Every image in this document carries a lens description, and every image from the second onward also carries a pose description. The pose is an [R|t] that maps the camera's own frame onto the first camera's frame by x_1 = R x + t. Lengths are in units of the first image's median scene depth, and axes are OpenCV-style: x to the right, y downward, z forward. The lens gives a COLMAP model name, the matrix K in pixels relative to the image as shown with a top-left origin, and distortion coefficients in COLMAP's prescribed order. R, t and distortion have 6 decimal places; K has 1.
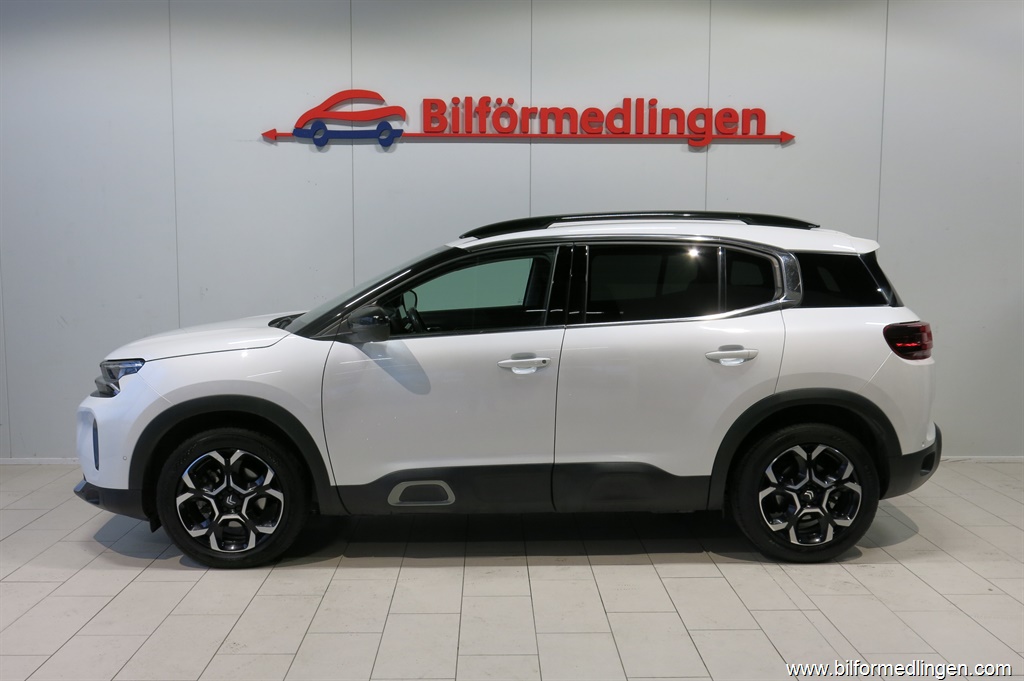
lens RADIAL K [[955.0, 0, 513.1], [0, 955.0, 358.4], [0, 0, 1]] dist [-0.014362, -0.002649]
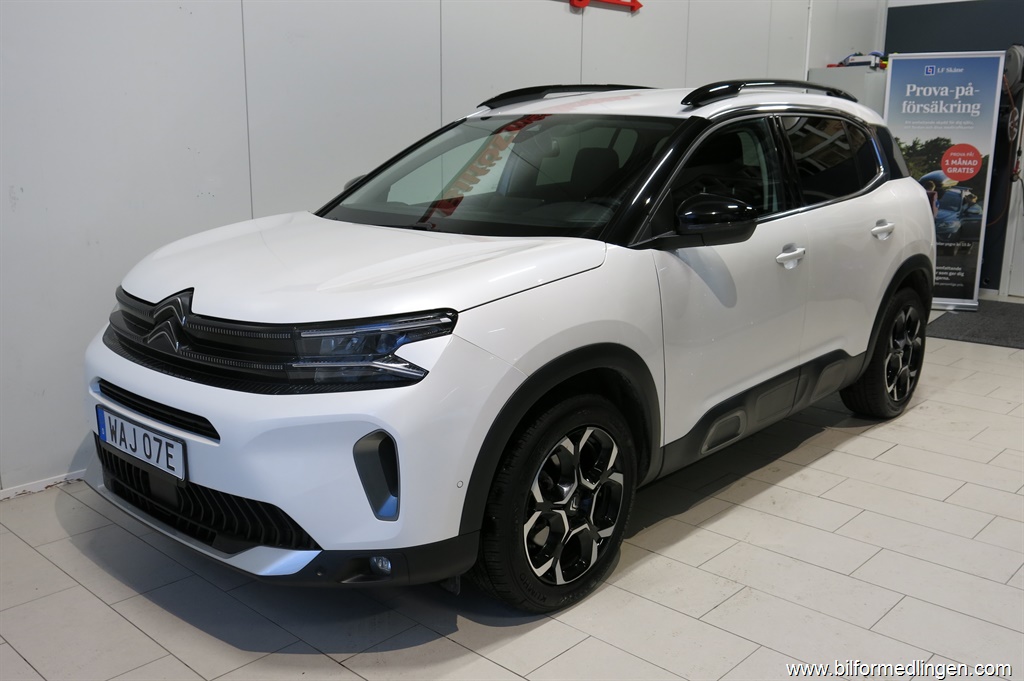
lens RADIAL K [[945.3, 0, 512.0], [0, 945.3, 340.5], [0, 0, 1]] dist [0.007909, 0.008823]
pose [[0.695093, -0.152578, 0.702543, -0.751090], [0.075301, 0.987296, 0.139918, -0.056229], [-0.714966, -0.044354, 0.697751, 0.568560]]
